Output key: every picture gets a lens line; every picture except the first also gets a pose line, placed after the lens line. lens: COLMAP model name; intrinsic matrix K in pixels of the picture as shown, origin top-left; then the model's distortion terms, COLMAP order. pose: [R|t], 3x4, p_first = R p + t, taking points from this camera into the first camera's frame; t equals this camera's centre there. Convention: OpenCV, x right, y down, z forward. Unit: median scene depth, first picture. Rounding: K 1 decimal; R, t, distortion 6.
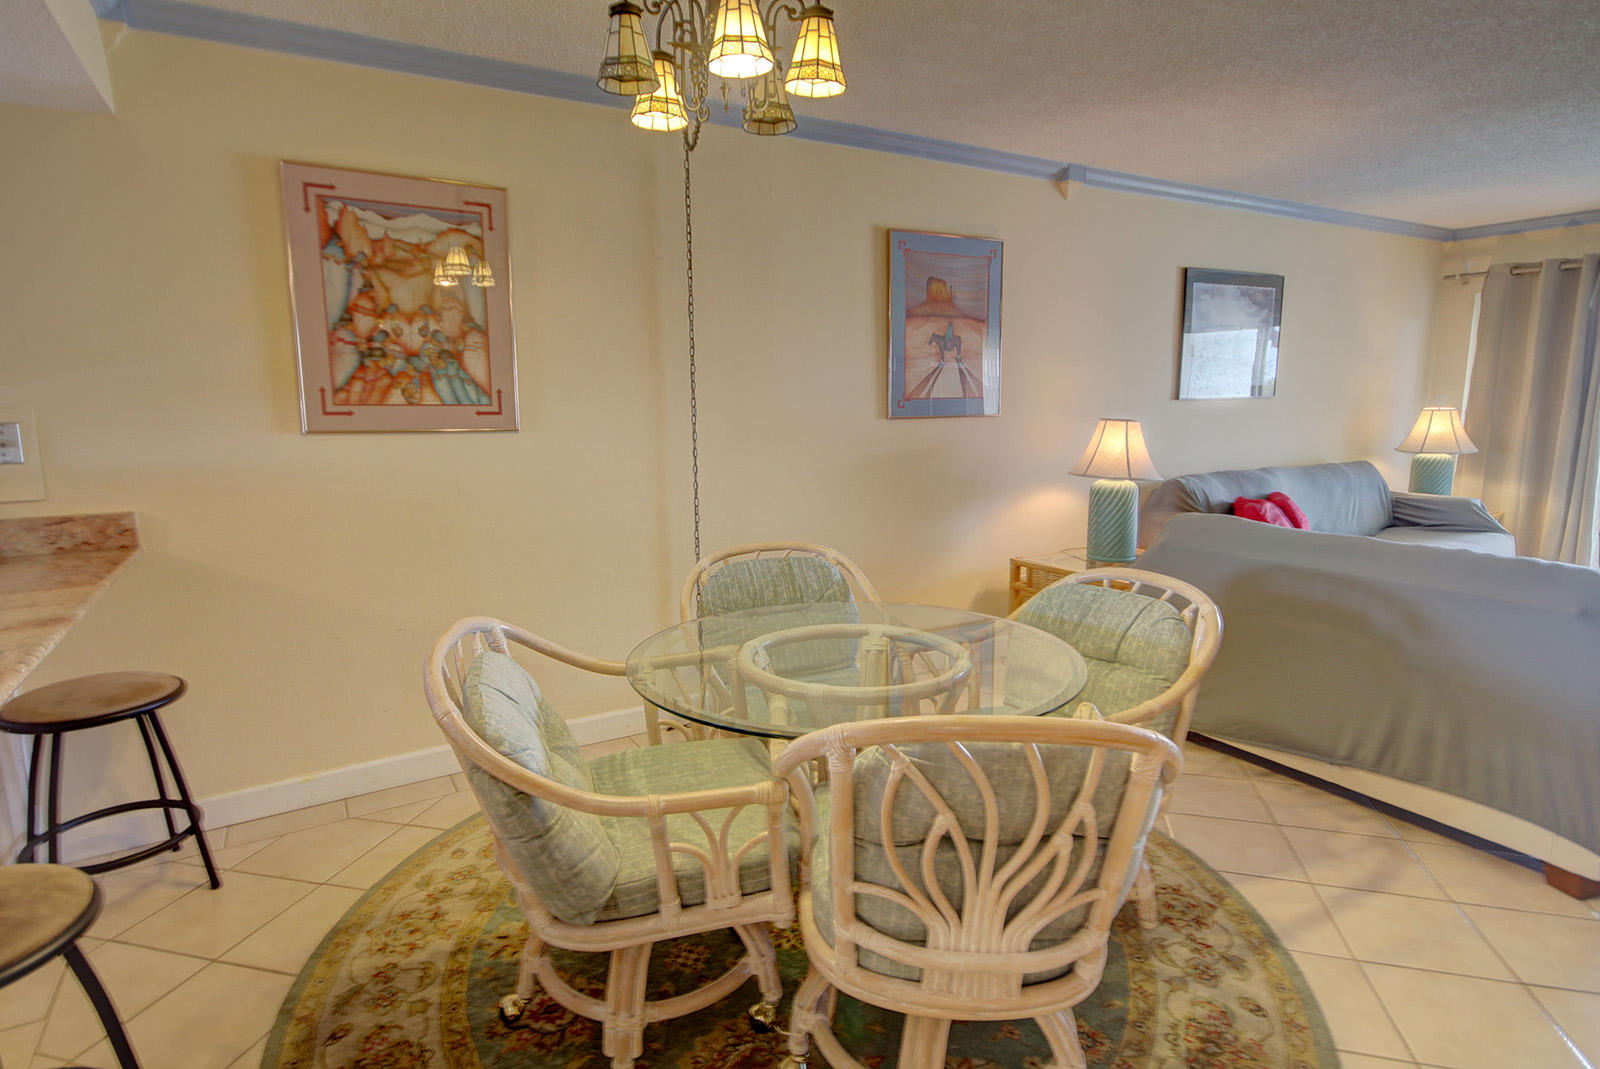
lens RADIAL K [[866.3, 0, 800.0], [0, 866.3, 534.5], [0, 0, 1]] dist [0.005636, -0.001385]
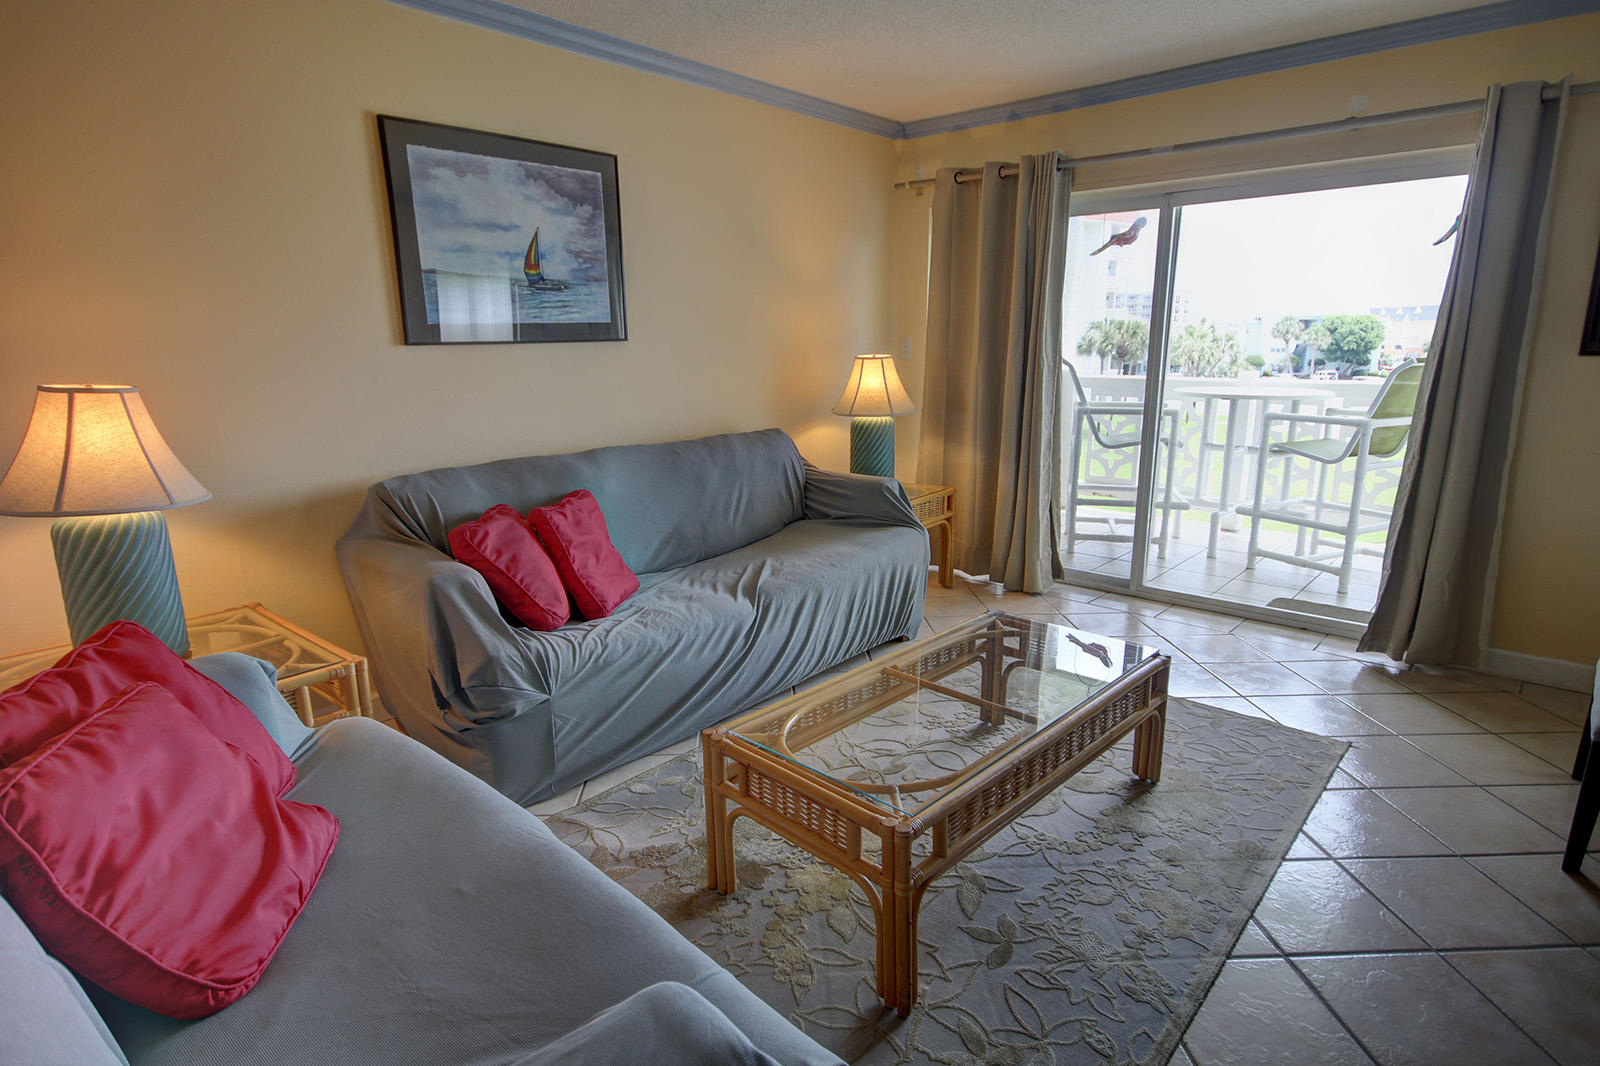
lens RADIAL K [[866.3, 0, 800.0], [0, 866.3, 533.0], [0, 0, 1]] dist [0.005636, -0.001385]
pose [[0.950283, -0.065239, 0.304475, 0.448199], [0.044711, 0.996261, 0.073919, -0.051699], [-0.308159, -0.056630, 0.949648, 0.299500]]
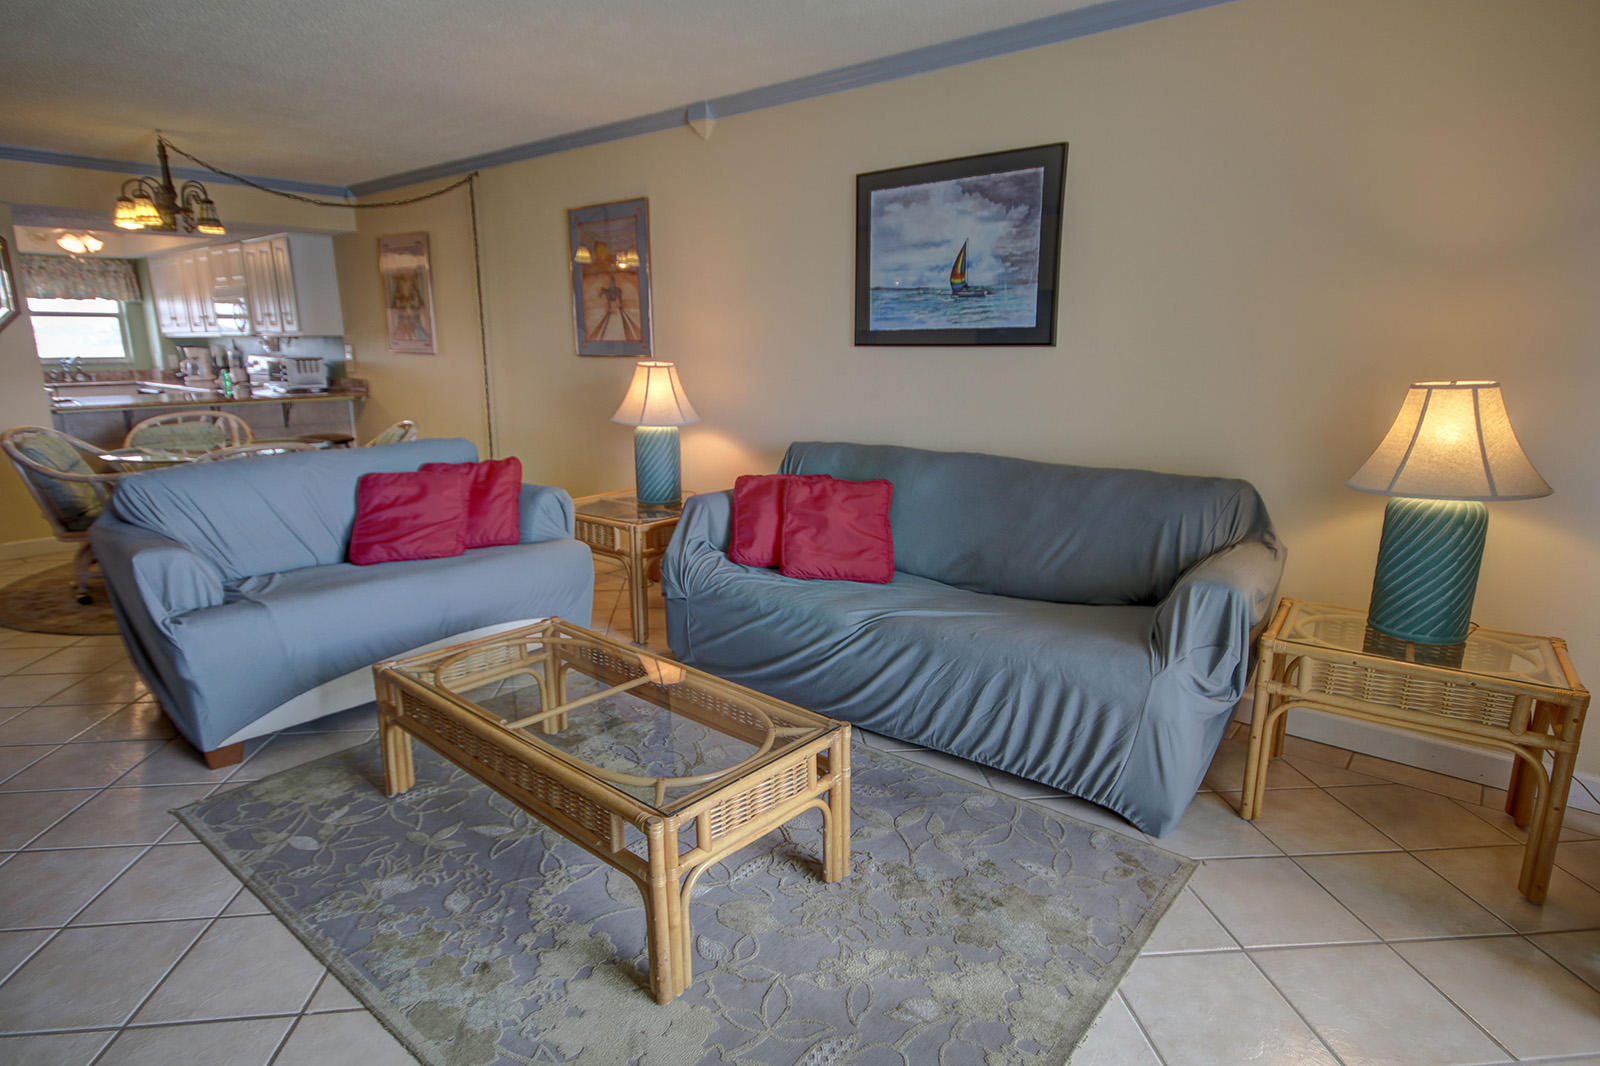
lens RADIAL K [[866.3, 0, 800.0], [0, 866.3, 533.0], [0, 0, 1]] dist [0.005636, -0.001385]
pose [[0.345741, 0.216145, -0.913096, 1.046604], [-0.147211, 0.973552, 0.174715, -0.107542], [0.926710, 0.074012, 0.368416, 0.599272]]
